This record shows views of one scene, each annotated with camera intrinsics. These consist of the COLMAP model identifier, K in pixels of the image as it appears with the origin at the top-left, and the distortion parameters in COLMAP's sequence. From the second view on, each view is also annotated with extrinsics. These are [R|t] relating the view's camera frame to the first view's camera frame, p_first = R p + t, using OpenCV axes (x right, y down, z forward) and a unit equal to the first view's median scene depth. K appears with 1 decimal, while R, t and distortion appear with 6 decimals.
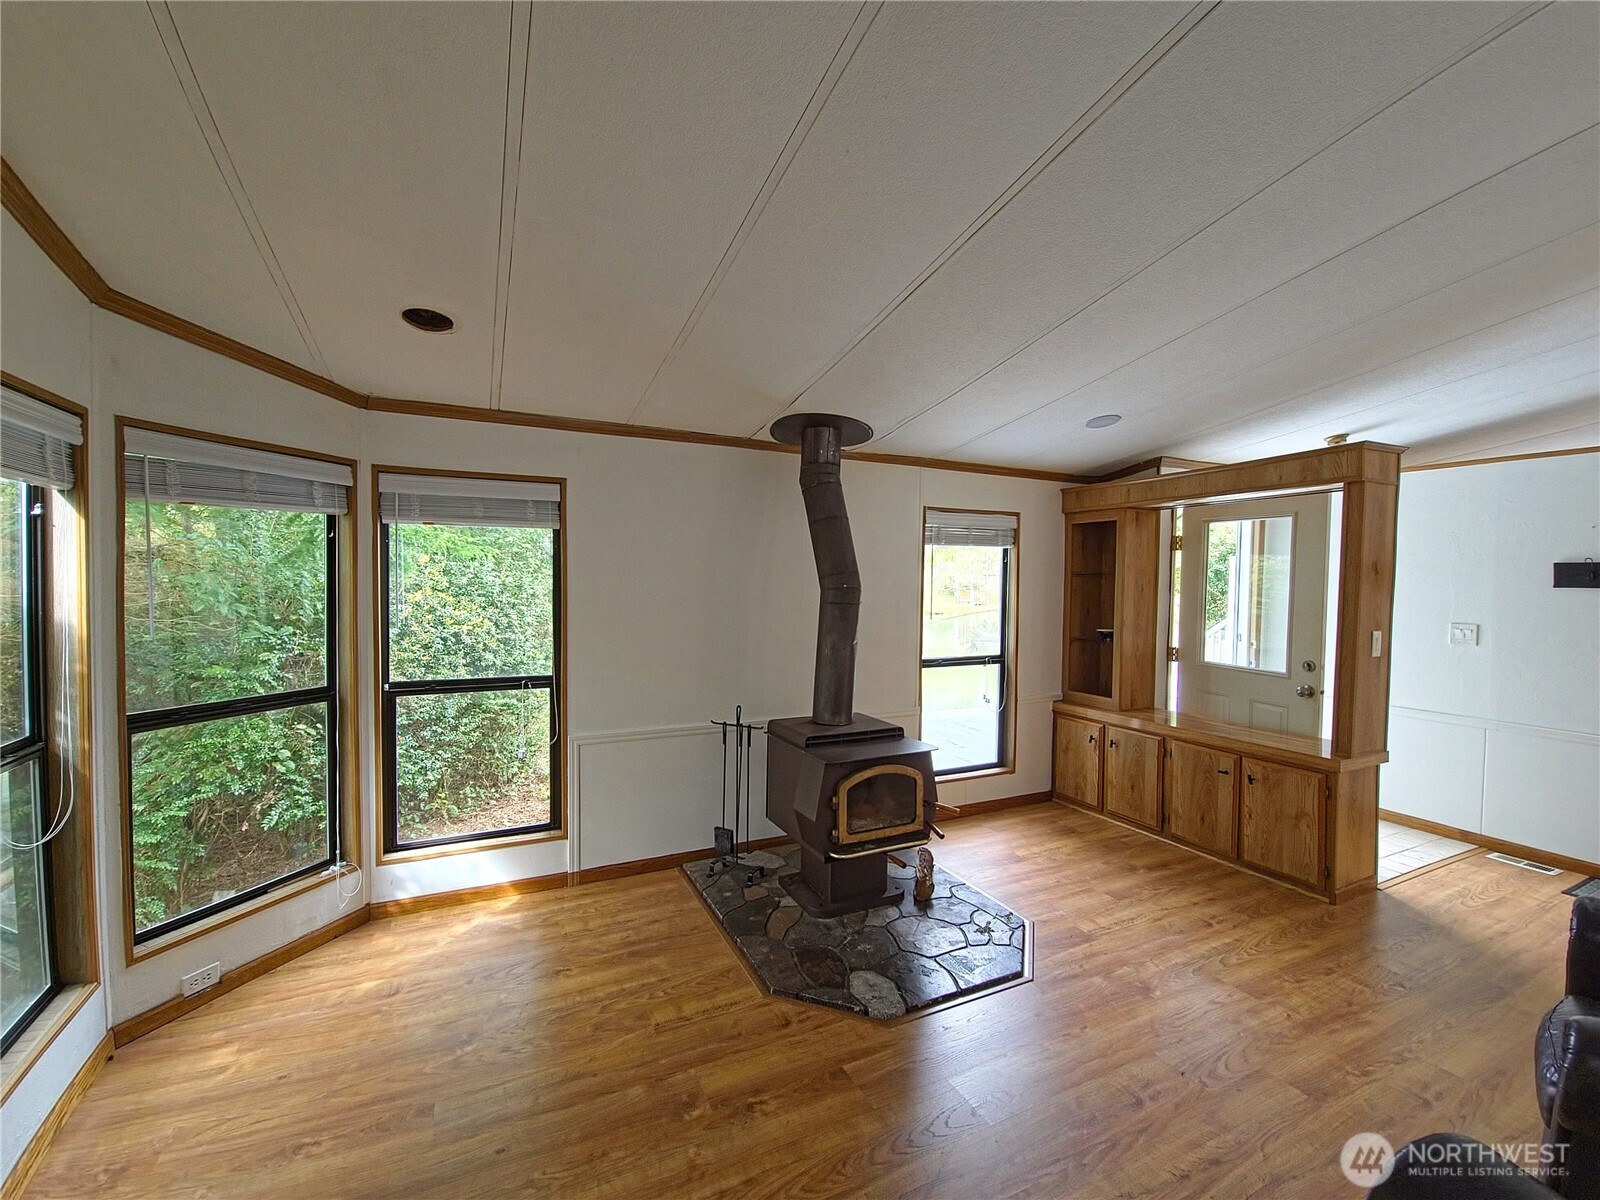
lens RADIAL K [[660.5, 0, 799.8], [0, 660.5, 592.7], [0, 0, 1]] dist [0.000842, -0.000545]
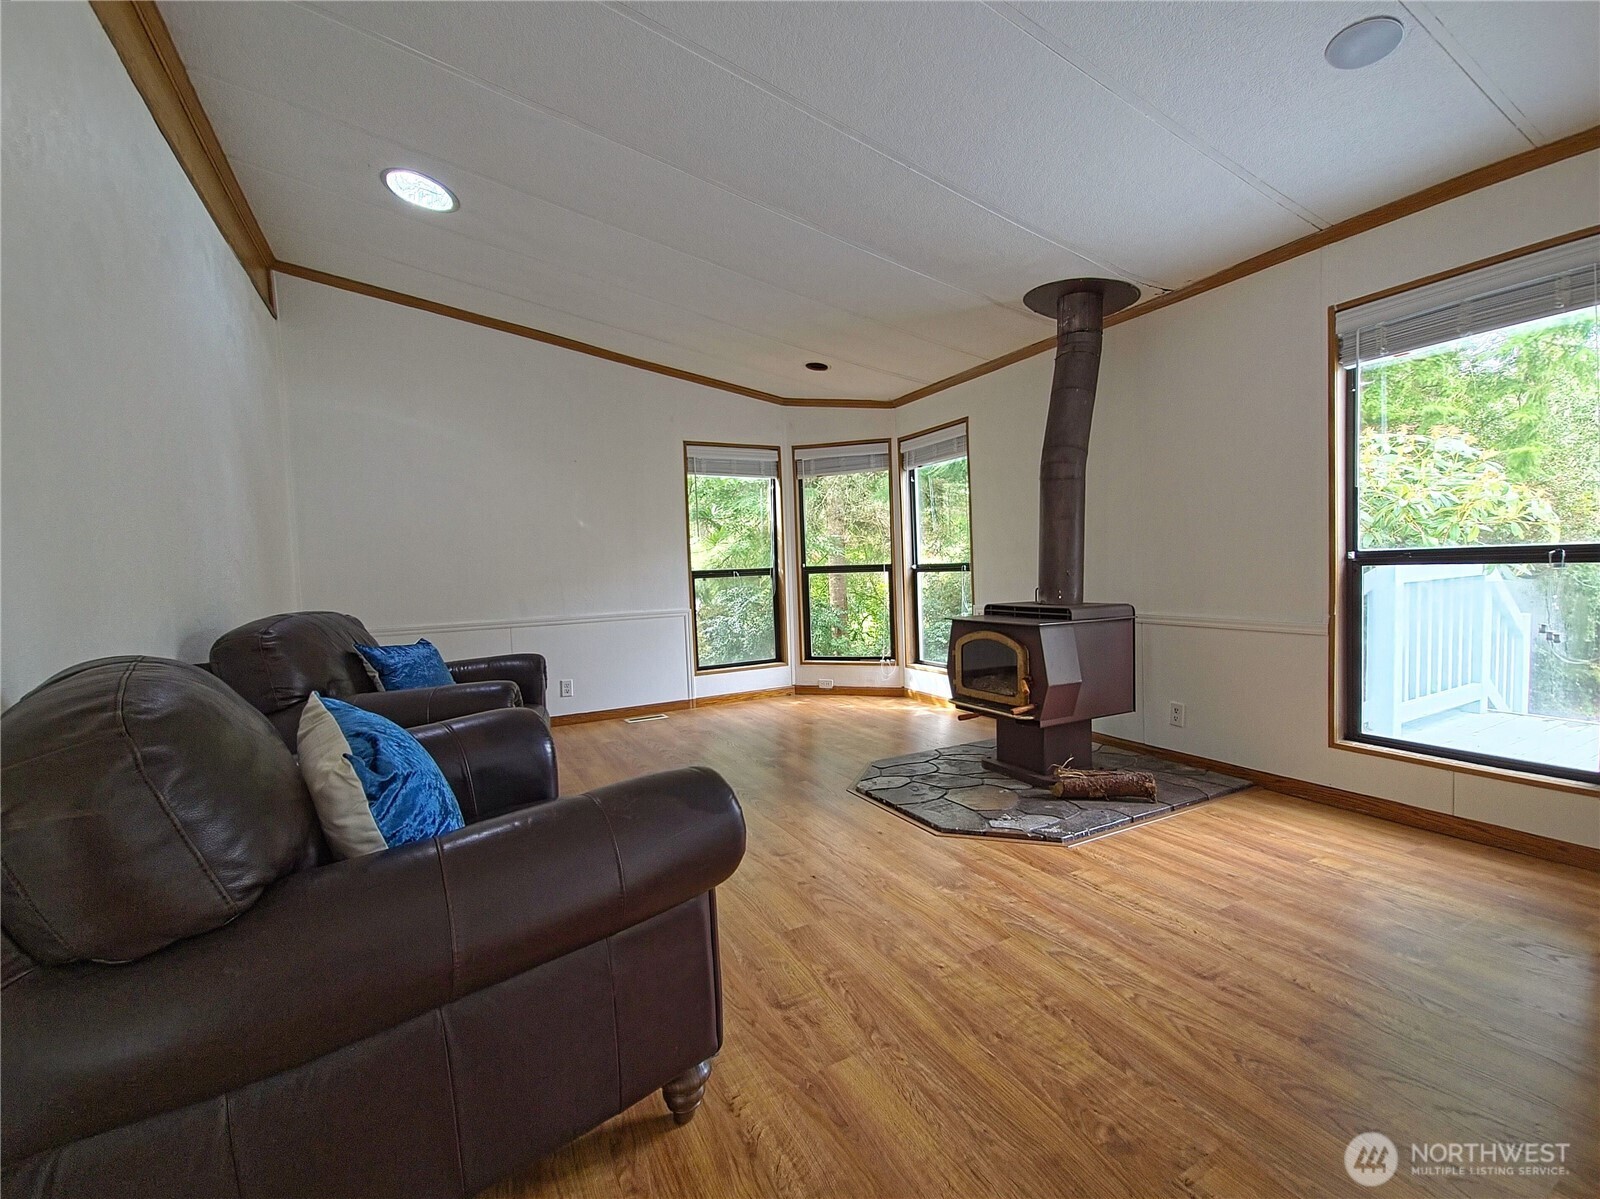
lens RADIAL K [[660.5, 0, 799.8], [0, 660.5, 592.2], [0, 0, 1]] dist [0.000842, -0.000545]
pose [[0.066405, 0.031399, -0.997299, 1.131431], [0.021157, 0.999236, 0.032868, 0.156440], [0.997568, -0.023283, 0.065690, 0.632747]]
